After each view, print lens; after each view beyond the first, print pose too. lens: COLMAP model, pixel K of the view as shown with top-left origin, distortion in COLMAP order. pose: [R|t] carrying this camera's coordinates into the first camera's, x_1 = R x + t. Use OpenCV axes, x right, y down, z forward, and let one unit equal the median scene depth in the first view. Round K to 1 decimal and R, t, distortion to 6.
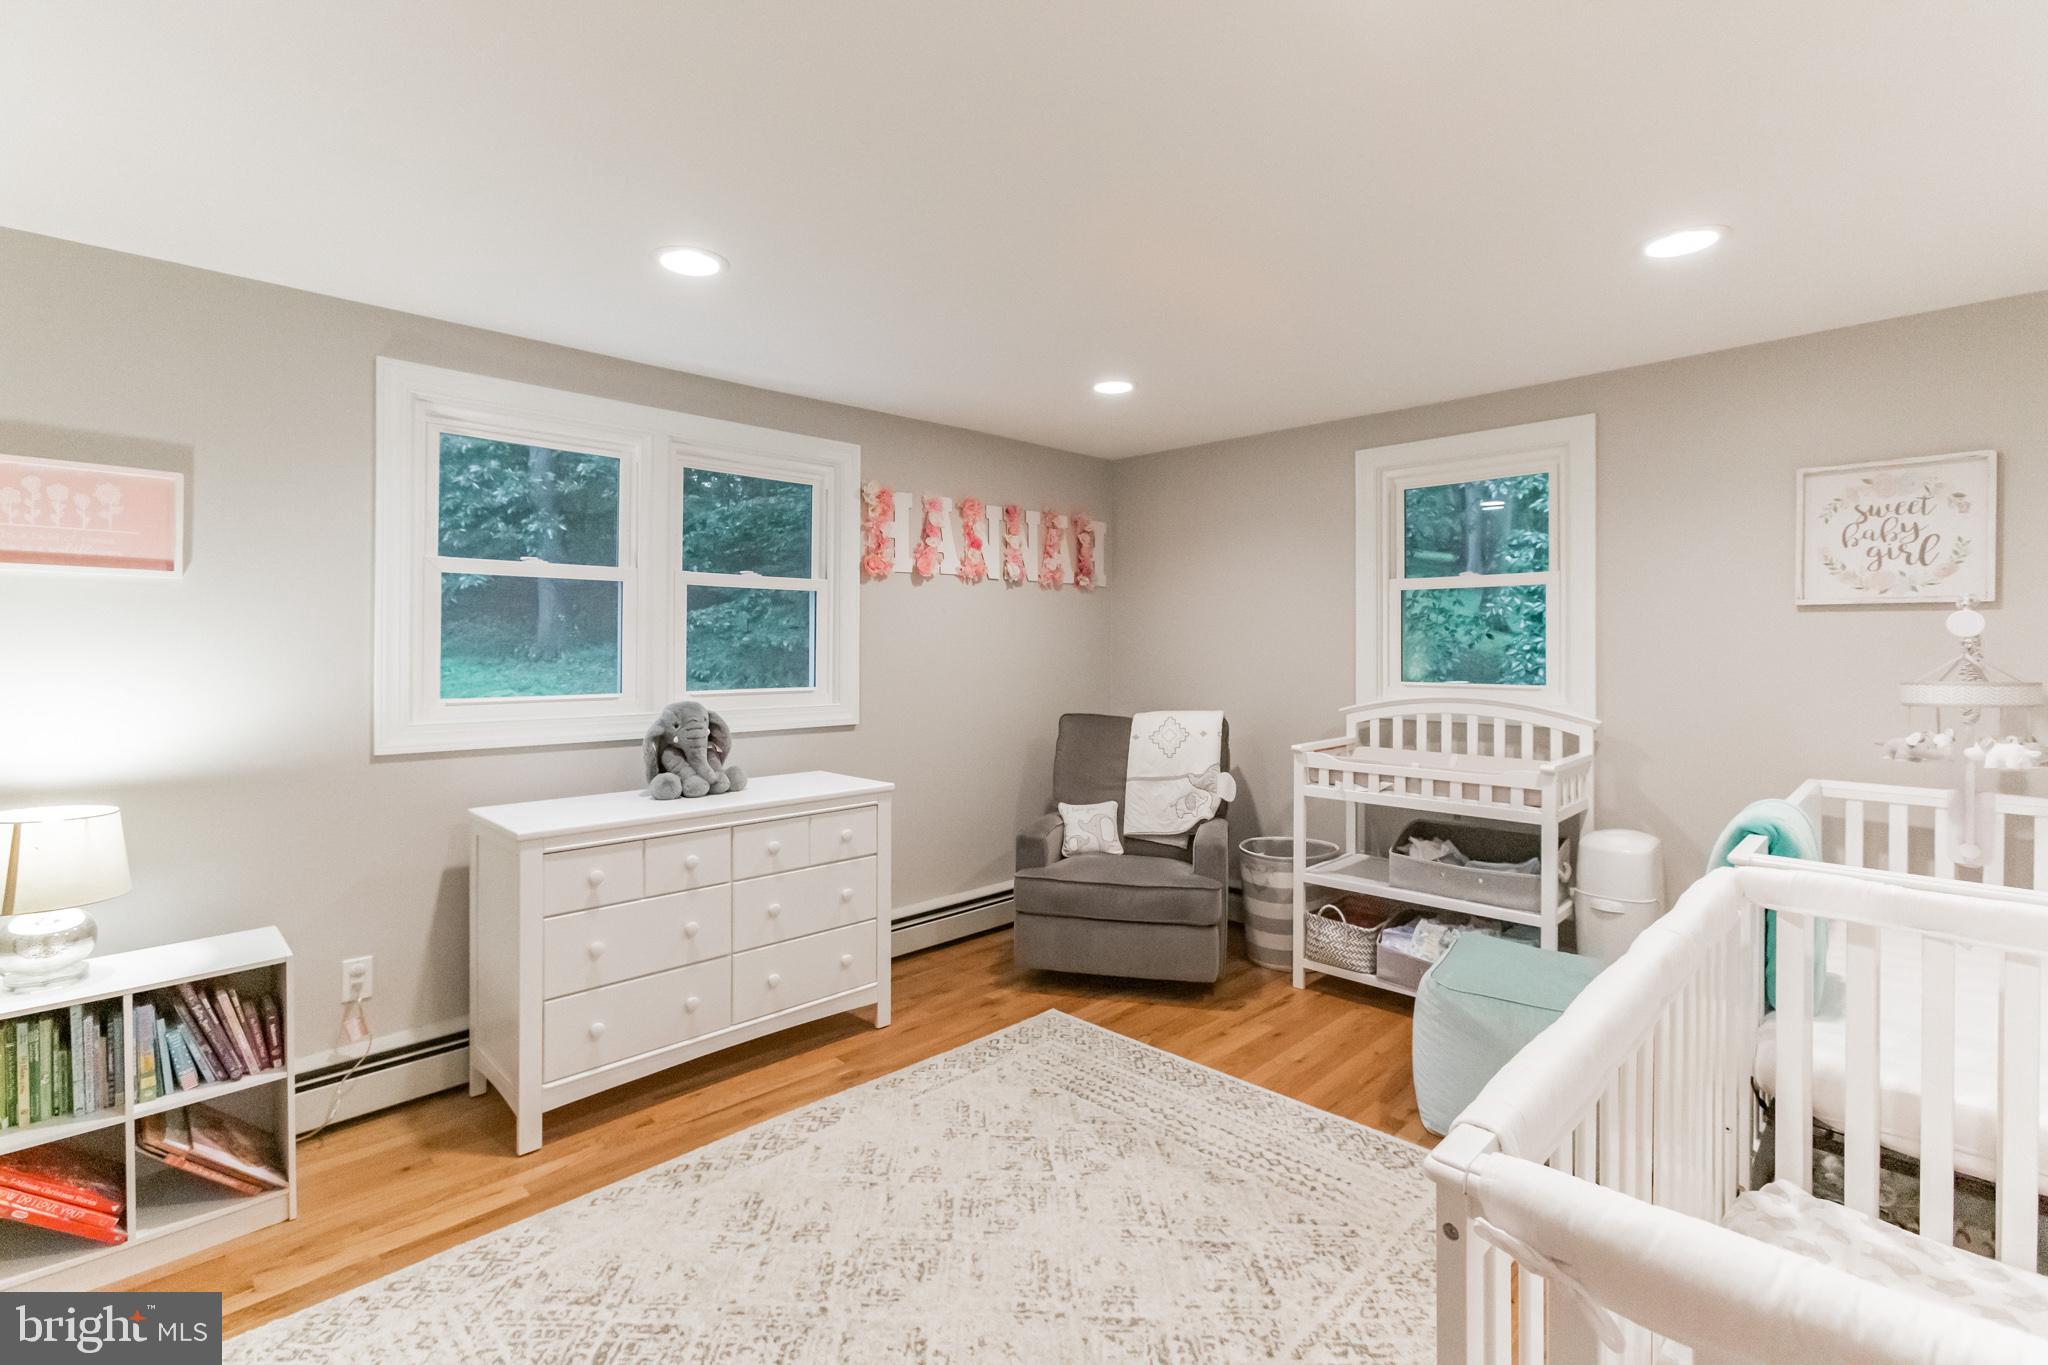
lens RADIAL K [[913.3, 0, 976.0], [0, 913.3, 638.6], [0, 0, 1]] dist [-0.010002, 0.002751]
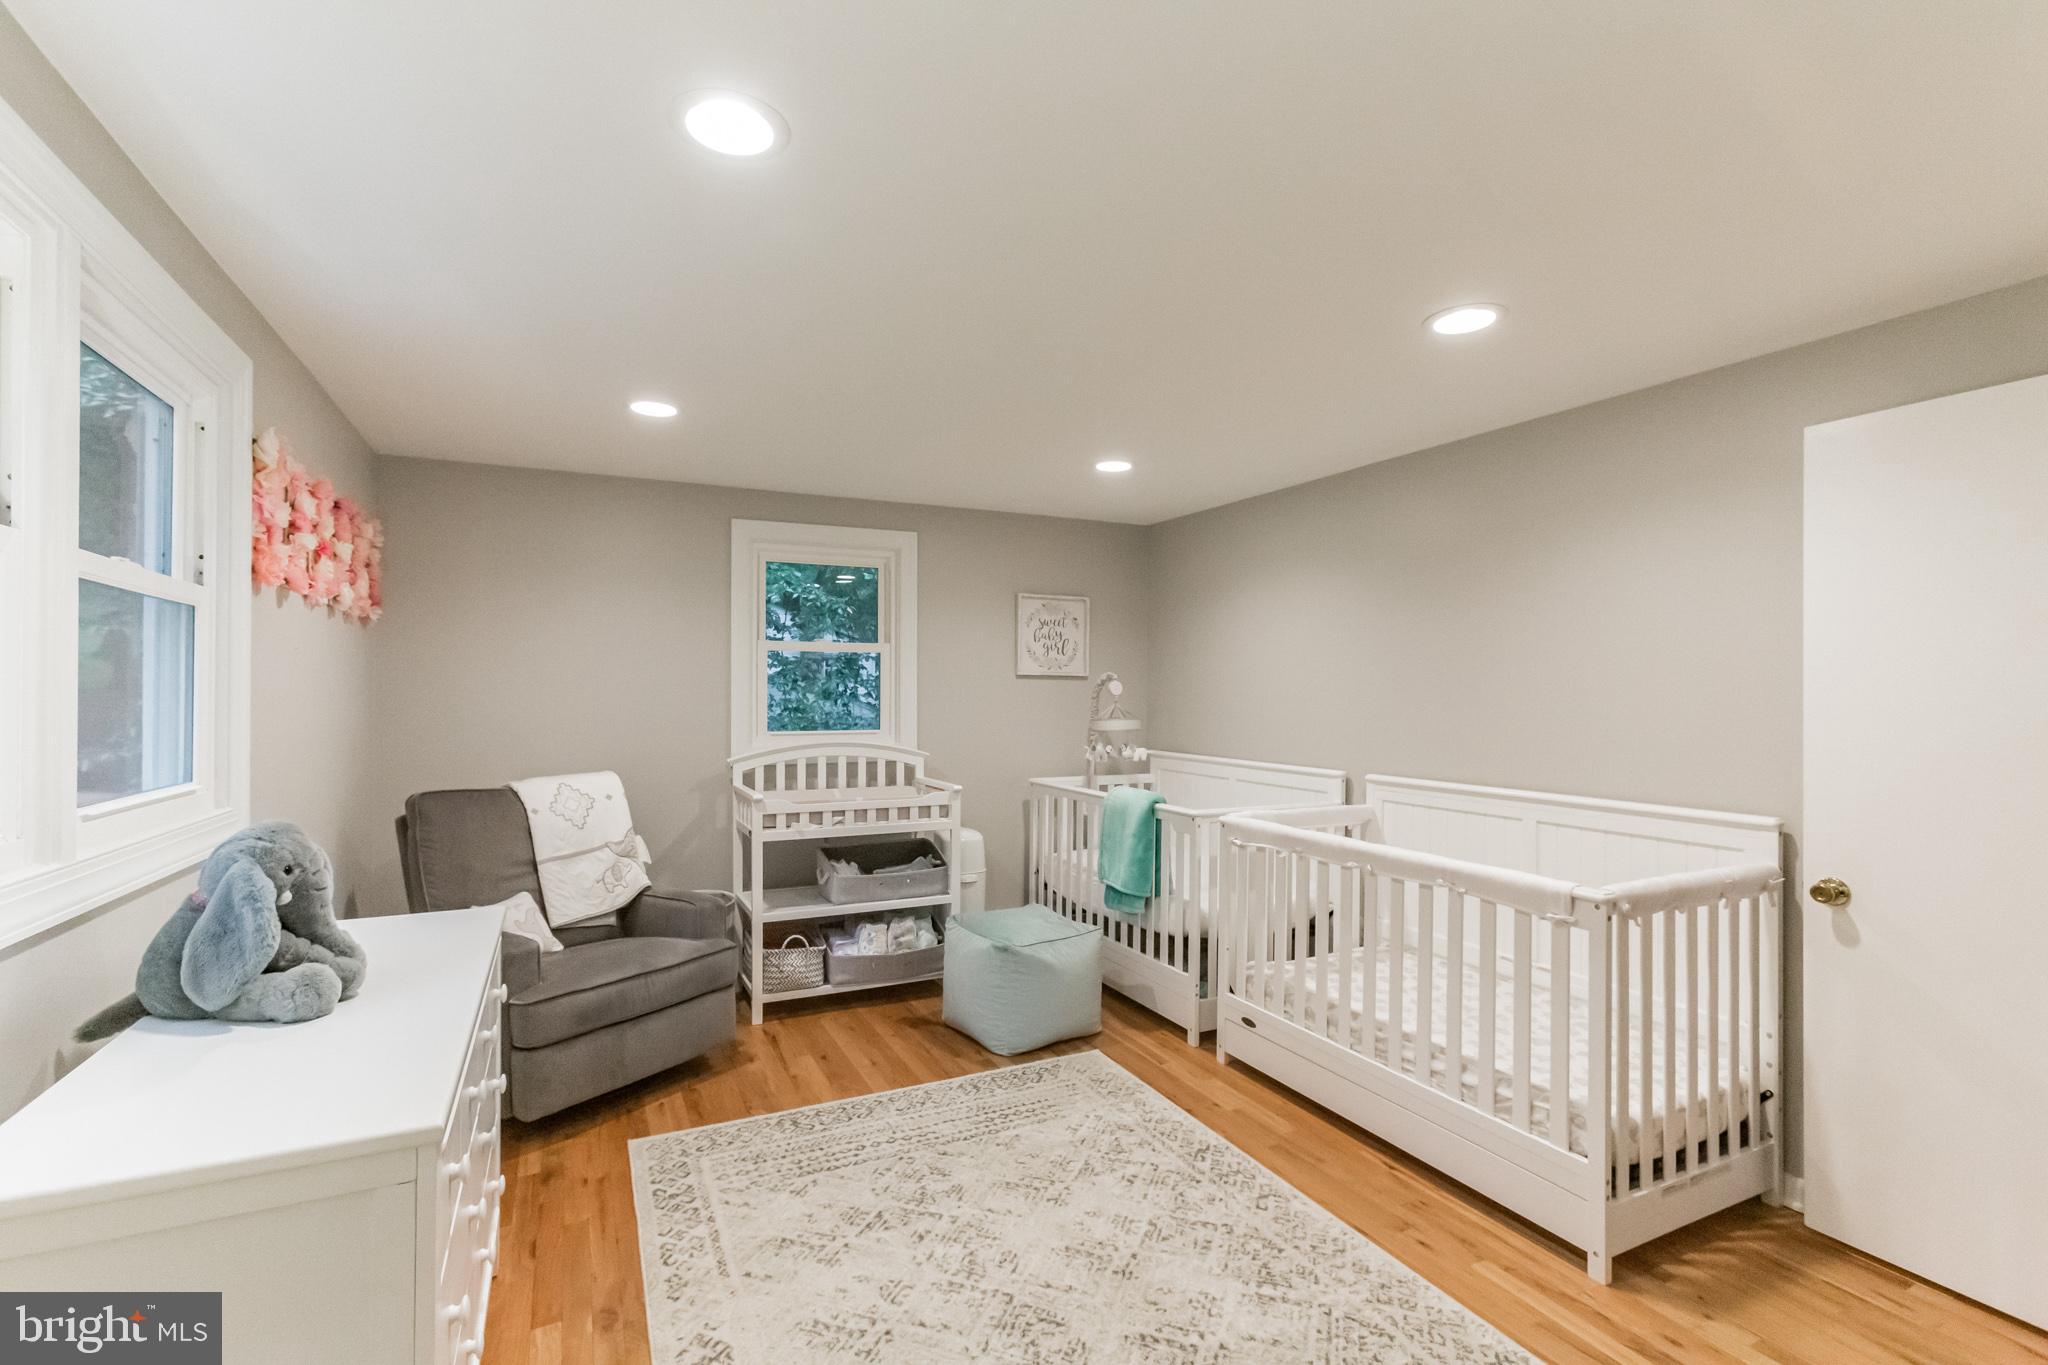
lens RADIAL K [[913.3, 0, 1017.0], [0, 913.3, 692.9], [0, 0, 1]] dist [-0.010002, 0.002751]
pose [[0.319678, 0.000196, 0.947526, -0.594779], [-0.011165, 0.999931, 0.003560, -0.008742], [-0.947461, -0.011717, 0.319658, 0.408053]]
